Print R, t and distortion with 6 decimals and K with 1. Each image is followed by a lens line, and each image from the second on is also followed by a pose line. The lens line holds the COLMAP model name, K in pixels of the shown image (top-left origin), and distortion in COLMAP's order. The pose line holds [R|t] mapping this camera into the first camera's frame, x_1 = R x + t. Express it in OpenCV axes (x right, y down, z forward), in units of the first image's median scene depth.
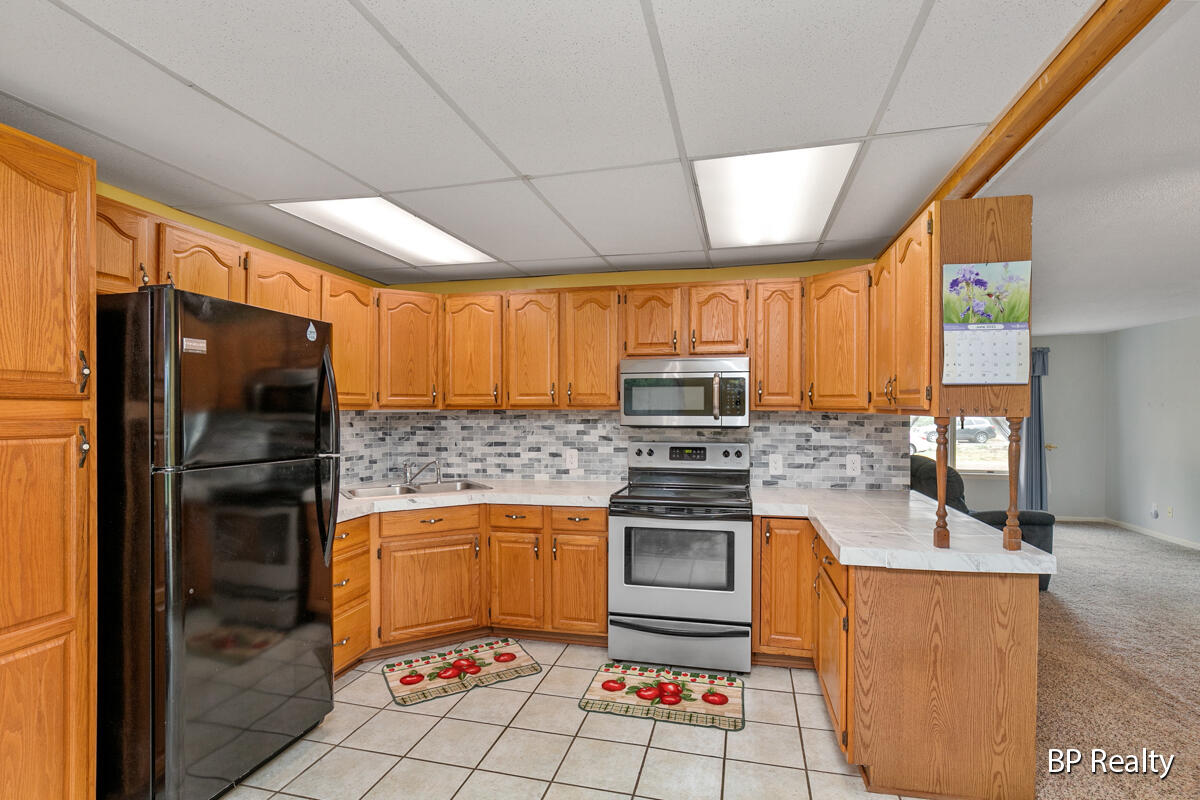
lens RADIAL K [[586.6, 0, 598.9], [0, 586.6, 411.5], [0, 0, 1]] dist [-0.000595, 0.000143]
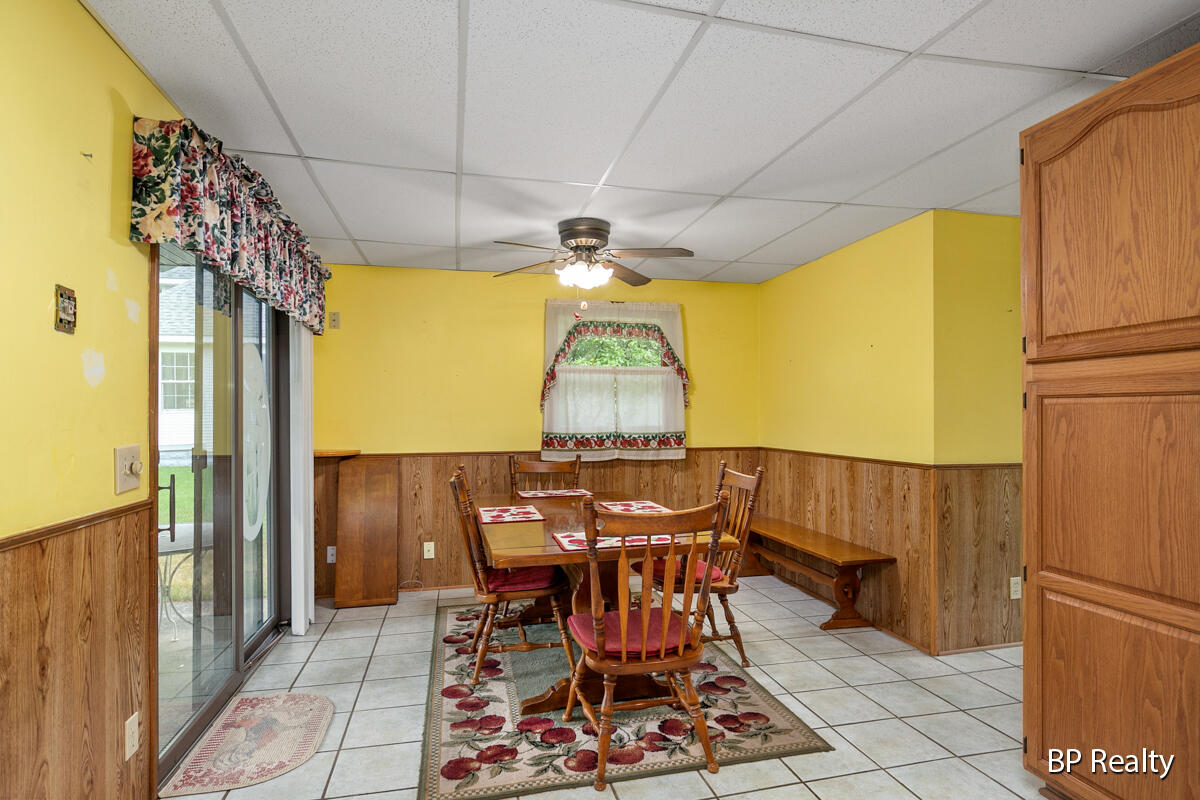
lens RADIAL K [[621.0, 0, 602.5], [0, 621.0, 416.4], [0, 0, 1]] dist [-0.001062, -0.000208]
pose [[-0.881292, -0.000588, -0.472572, 0.118457], [-0.000292, 1.000000, -0.000700, 0.038582], [0.472572, -0.000478, -0.881292, 0.685570]]
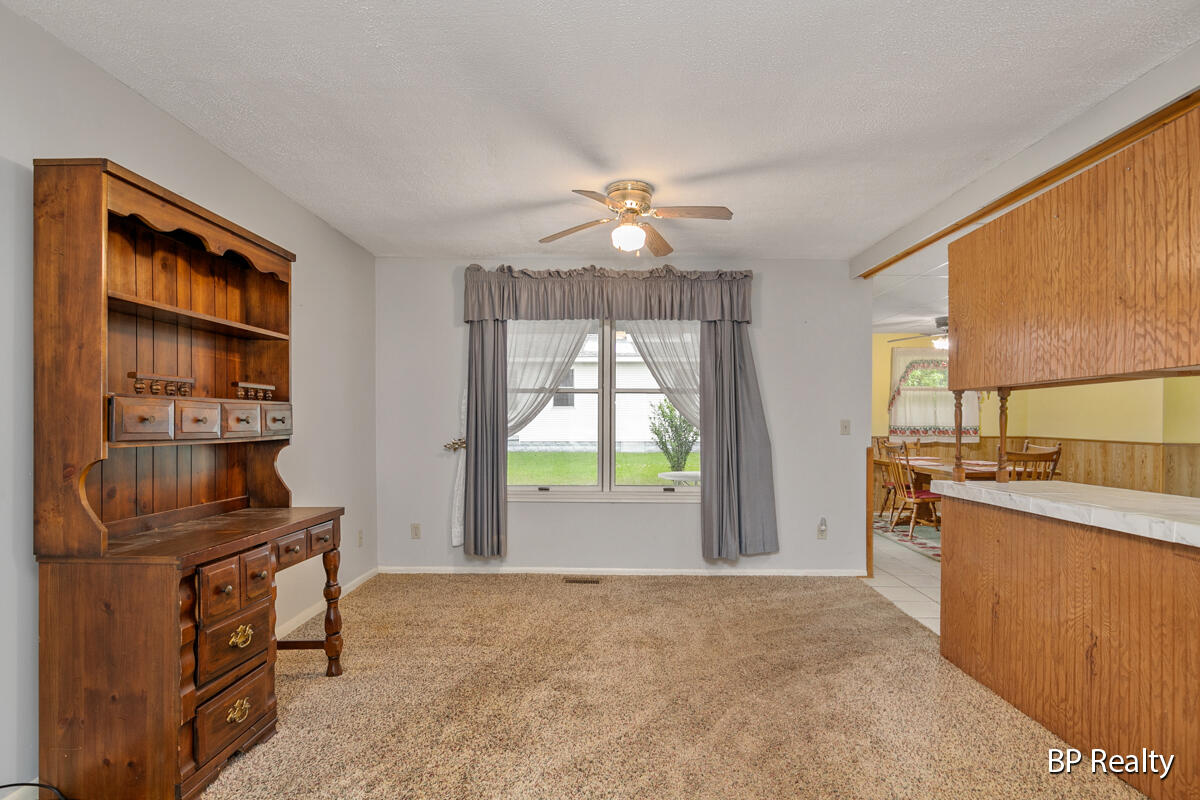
lens RADIAL K [[602.3, 0, 603.0], [0, 602.3, 425.5], [0, 0, 1]] dist [-0.002537, 0.000194]
pose [[-0.970014, -0.002440, -0.243038, 1.168029], [-0.005829, 0.999896, 0.013228, 0.048984], [0.242980, 0.014248, -0.969927, 1.349314]]
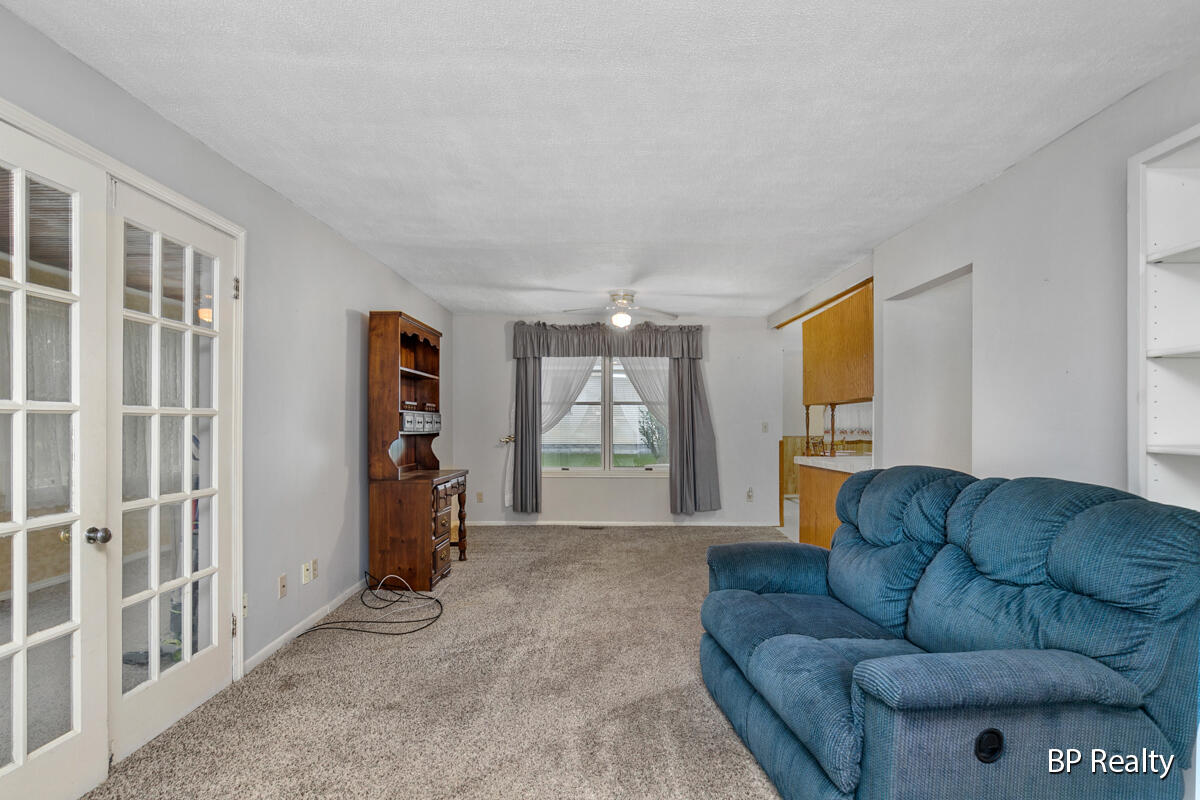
lens RADIAL K [[617.3, 0, 604.8], [0, 617.3, 422.9], [0, 0, 1]] dist [-0.002572, -0.000094]
pose [[-0.966207, -0.003319, -0.257745, 1.366218], [-0.003800, 0.999992, 0.001372, 0.051930], [0.257739, 0.002305, -0.966212, 2.015415]]
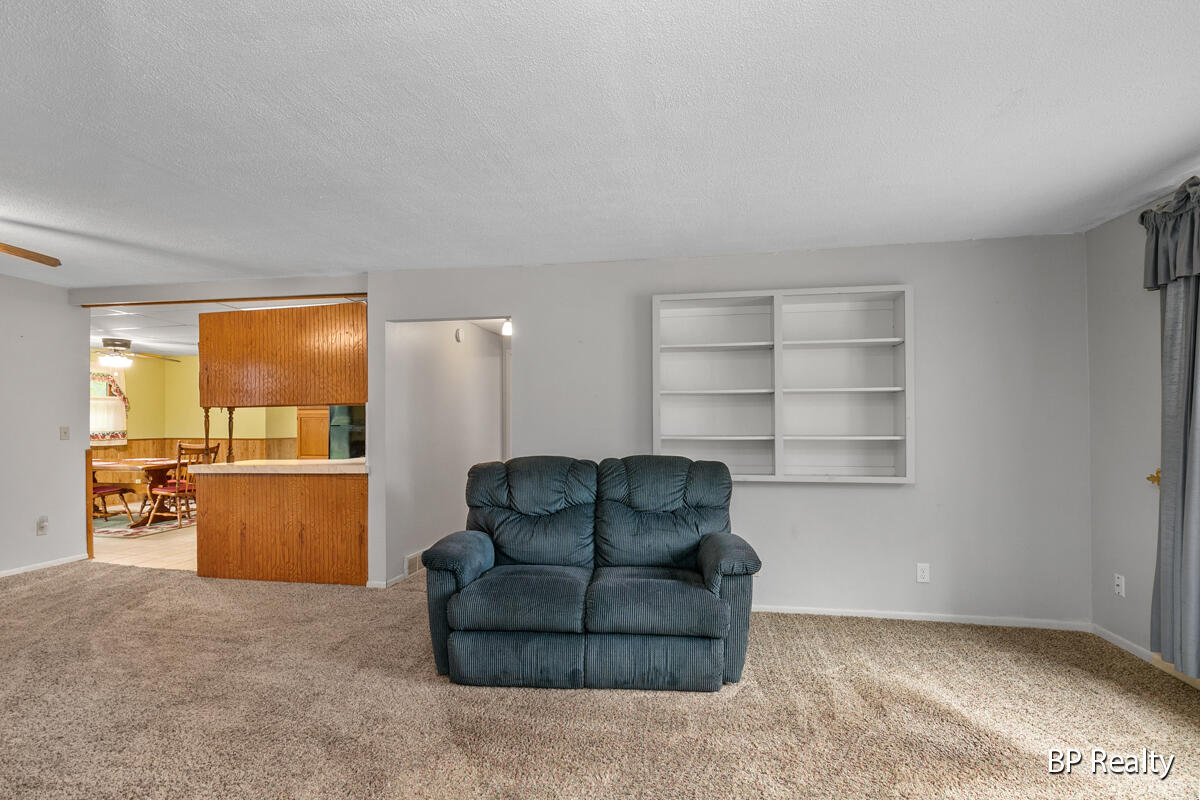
lens RADIAL K [[542.2, 0, 602.2], [0, 542.2, 411.2], [0, 0, 1]] dist [-0.021971, 0.006820]
pose [[0.062570, -0.021833, -0.997802, 1.742185], [0.004554, 0.999757, -0.021591, 0.047128], [0.998030, -0.003193, 0.062654, 1.460256]]
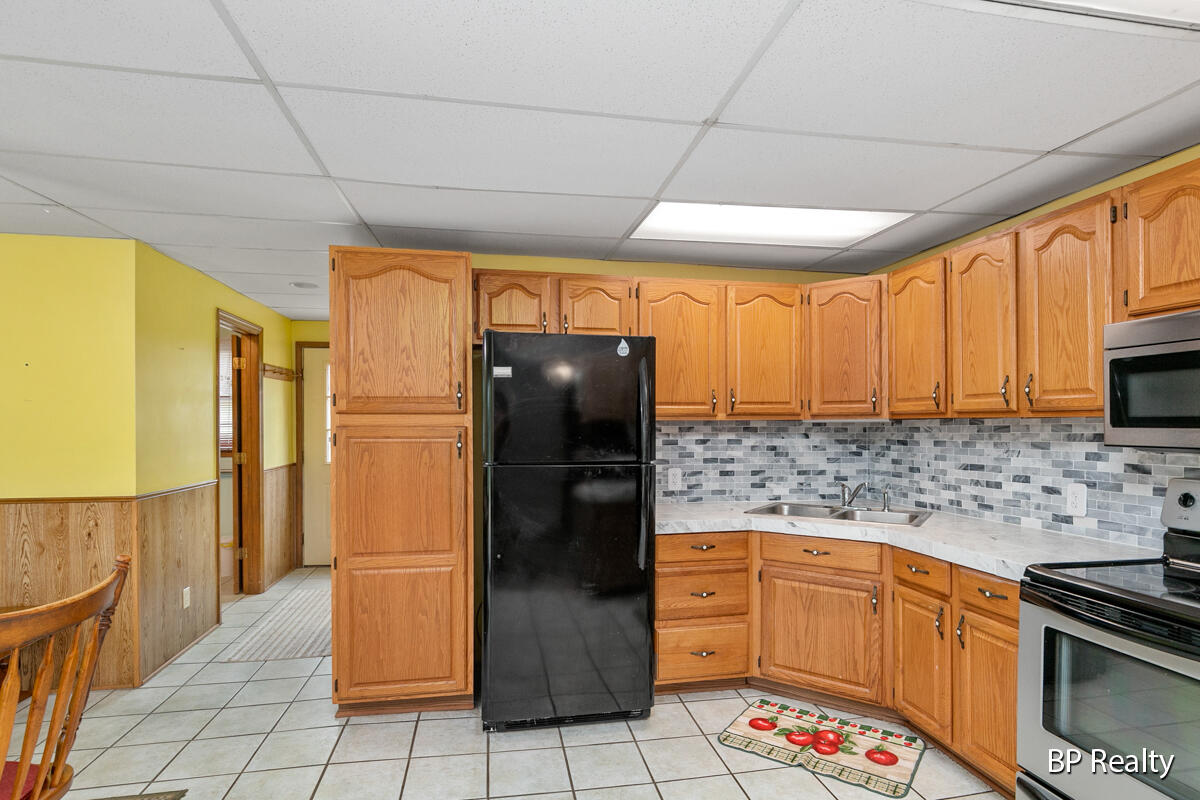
lens RADIAL K [[617.3, 0, 604.8], [0, 617.3, 422.9], [0, 0, 1]] dist [-0.002572, -0.000094]
pose [[0.420003, -0.001164, -0.907522, 0.372894], [0.001356, 0.999999, -0.000655, 0.002450], [0.907522, -0.000956, 0.420004, 0.345471]]
